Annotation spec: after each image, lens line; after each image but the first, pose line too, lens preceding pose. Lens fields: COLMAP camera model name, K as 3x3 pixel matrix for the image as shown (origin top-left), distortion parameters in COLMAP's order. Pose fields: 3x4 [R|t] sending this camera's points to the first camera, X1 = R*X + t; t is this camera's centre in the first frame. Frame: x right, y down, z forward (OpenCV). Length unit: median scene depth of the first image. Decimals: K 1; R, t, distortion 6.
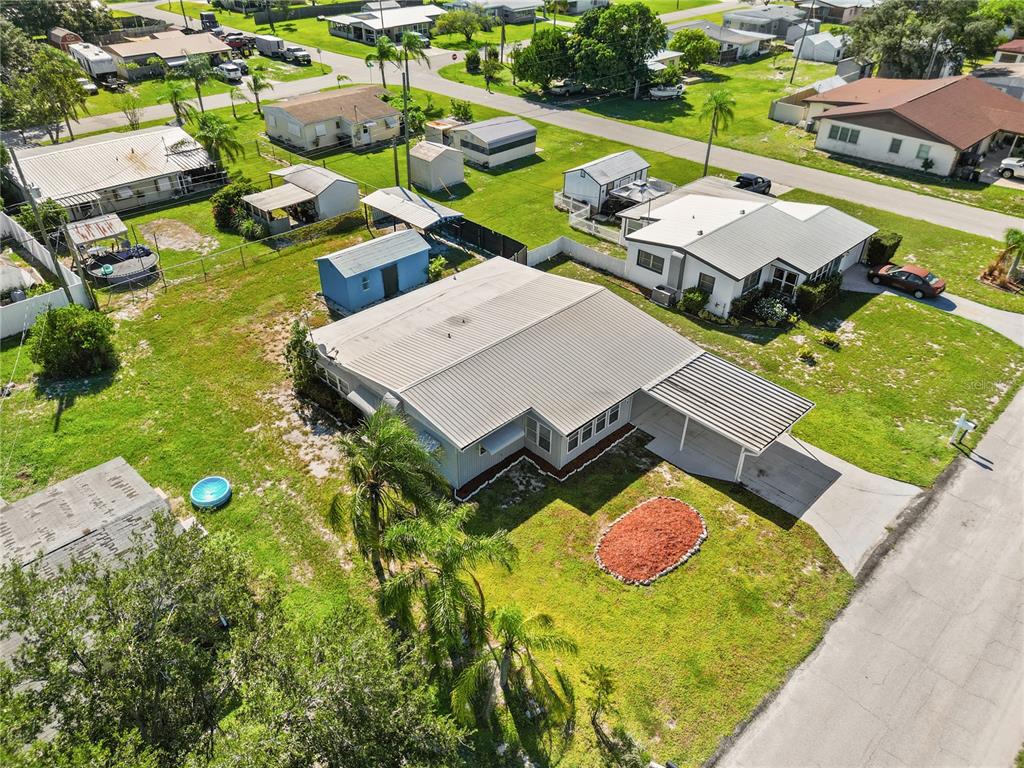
lens RADIAL K [[725.3, 0, 509.4], [0, 725.3, 384.3], [0, 0, 1]] dist [0.054599, -0.057503]
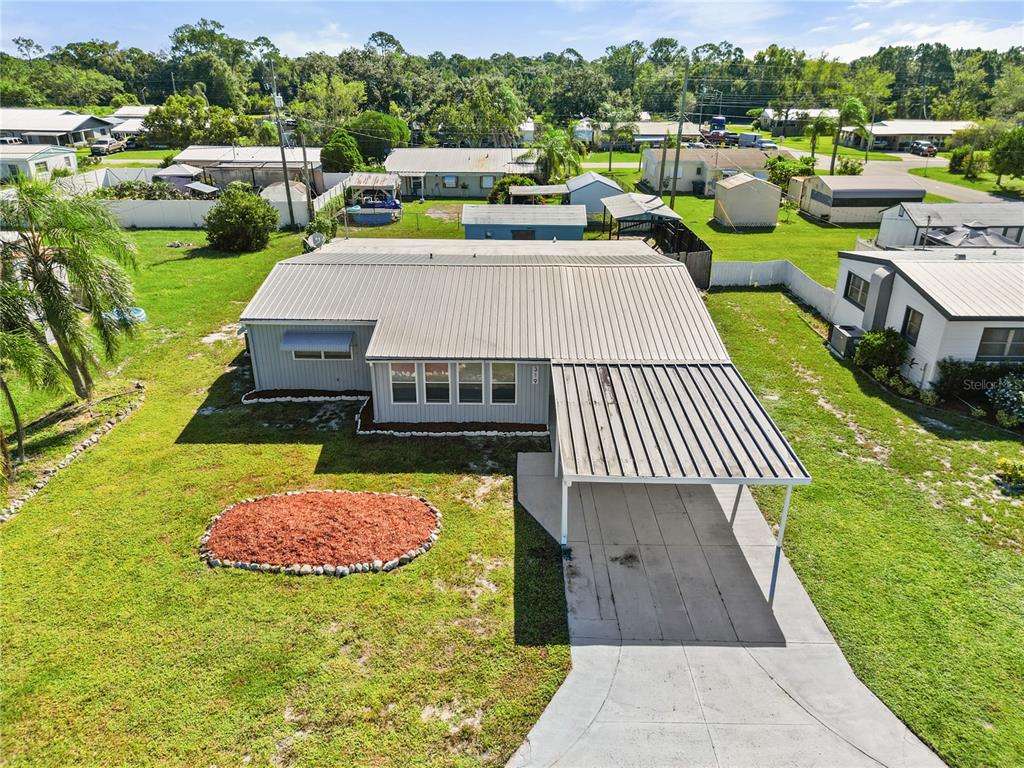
lens RADIAL K [[725.3, 0, 509.4], [0, 725.3, 384.3], [0, 0, 1]] dist [0.054599, -0.057503]
pose [[0.712676, 0.273803, -0.645852, 0.343965], [-0.401284, 0.914289, -0.055199, 0.044492], [0.575381, 0.298509, 0.761465, 0.336512]]
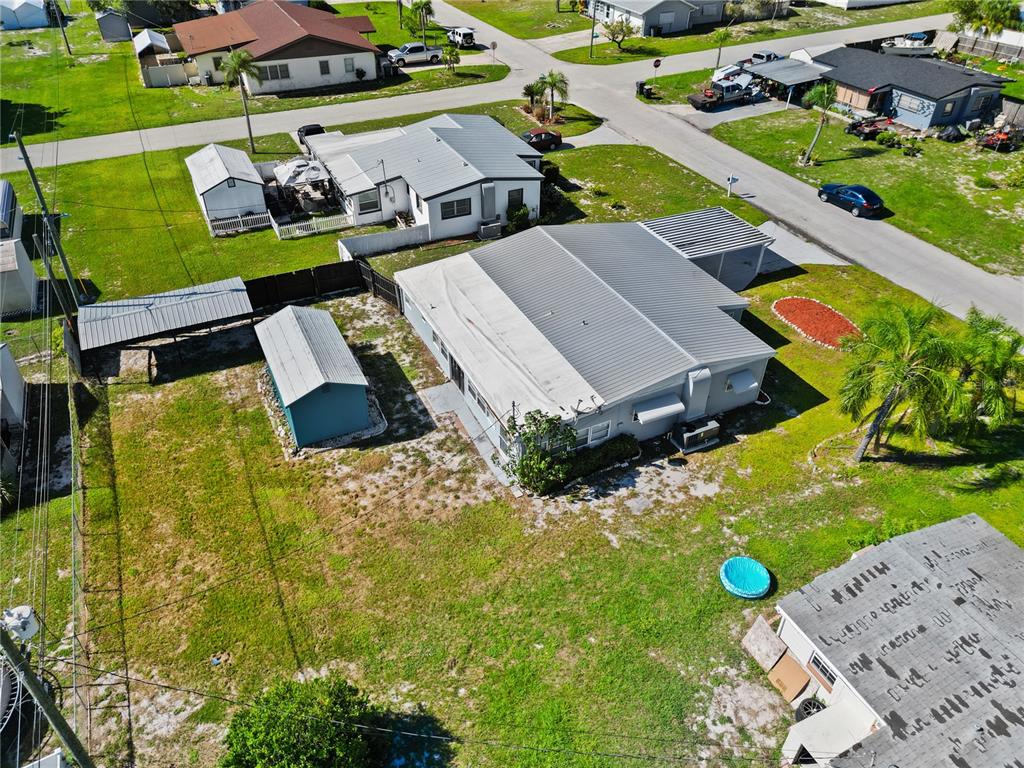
lens RADIAL K [[717.9, 0, 508.3], [0, 717.9, 386.2], [0, 0, 1]] dist [0.047342, -0.031137]
pose [[0.324245, -0.584631, 0.743688, -0.556006], [0.538565, 0.760401, 0.362958, -0.258043], [-0.777698, 0.282837, 0.561418, 0.398177]]
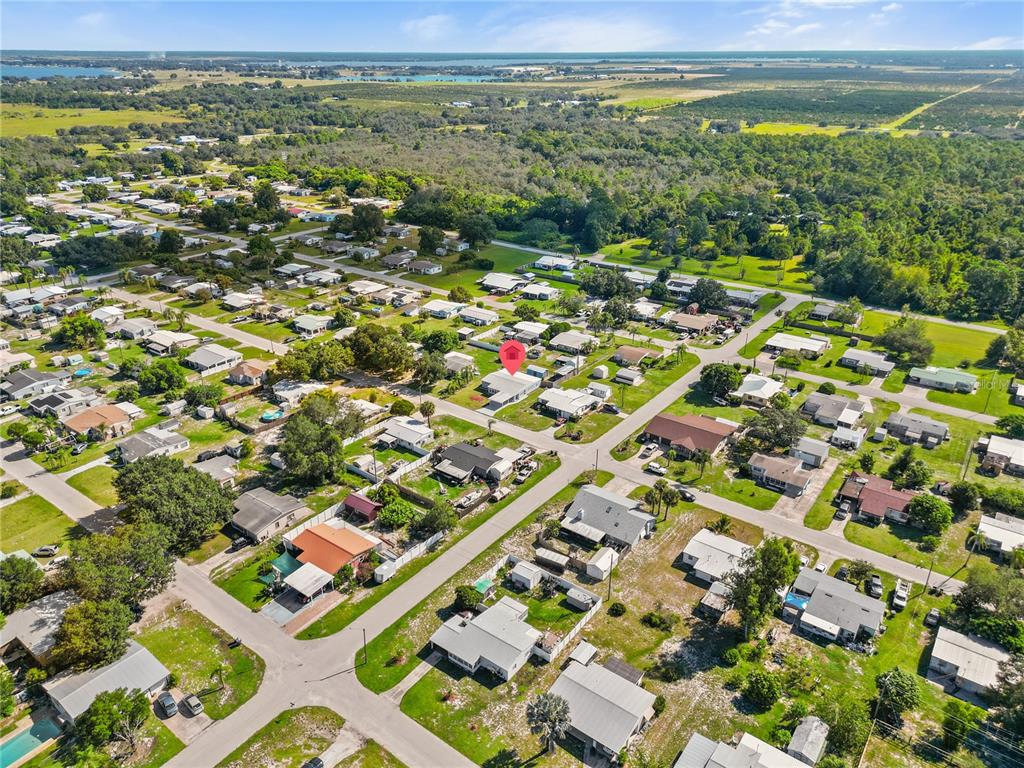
lens RADIAL K [[714.0, 0, 512.0], [0, 714.0, 384.0], [0, 0, 1]] dist [0.062688, -0.056748]
pose [[0.159210, 0.404070, -0.900766, 3.752279], [-0.568315, 0.783576, 0.251051, -1.079915], [0.807261, 0.471948, 0.354392, -0.771388]]
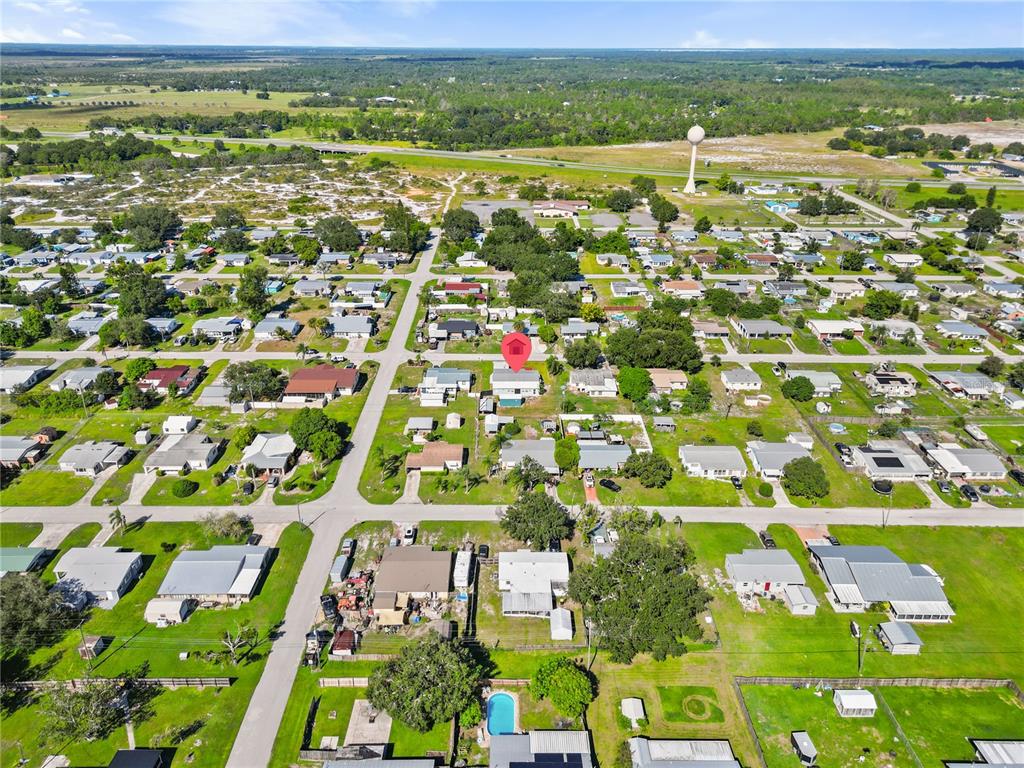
lens RADIAL K [[725.3, 0, 509.4], [0, 725.3, 384.3], [0, 0, 1]] dist [0.054599, -0.057503]
pose [[-0.718296, -0.301950, 0.626800, -2.643796], [0.389784, 0.571600, 0.722040, -3.085166], [-0.576298, 0.762955, -0.292883, 1.976197]]
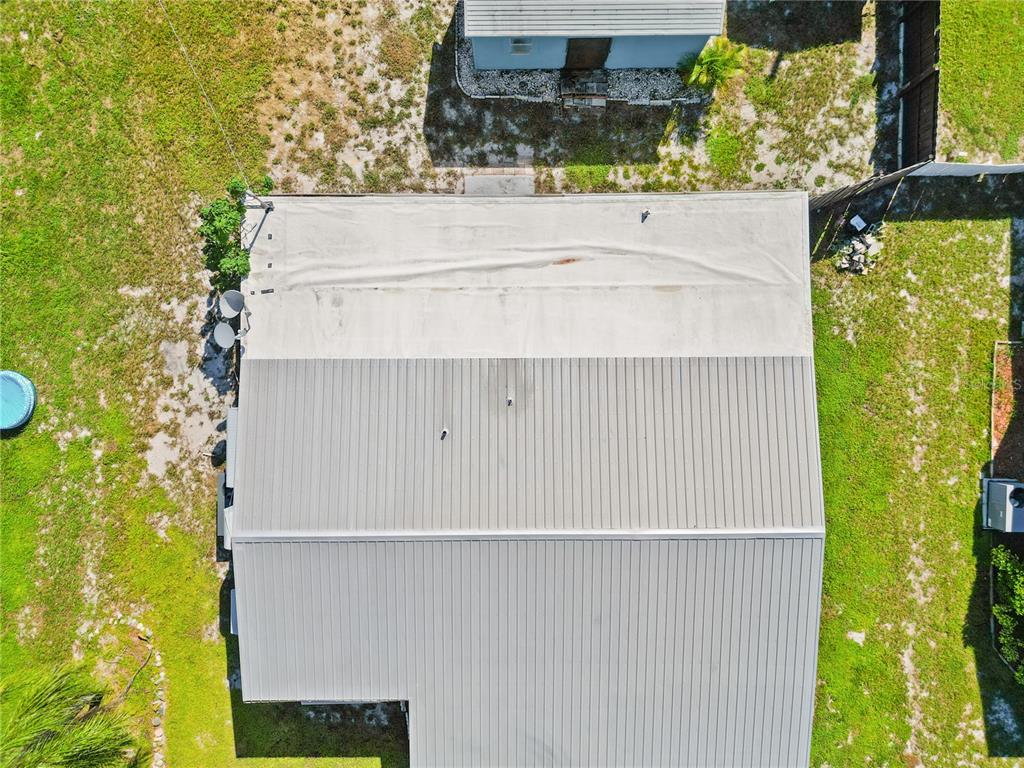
lens RADIAL K [[717.9, 0, 508.3], [0, 717.9, 386.2], [0, 0, 1]] dist [0.047342, -0.031137]
pose [[0.717248, 0.696813, -0.002657, -0.049197], [-0.390445, 0.405047, 0.826734, -0.337233], [0.577156, -0.591936, 0.562586, 0.516729]]
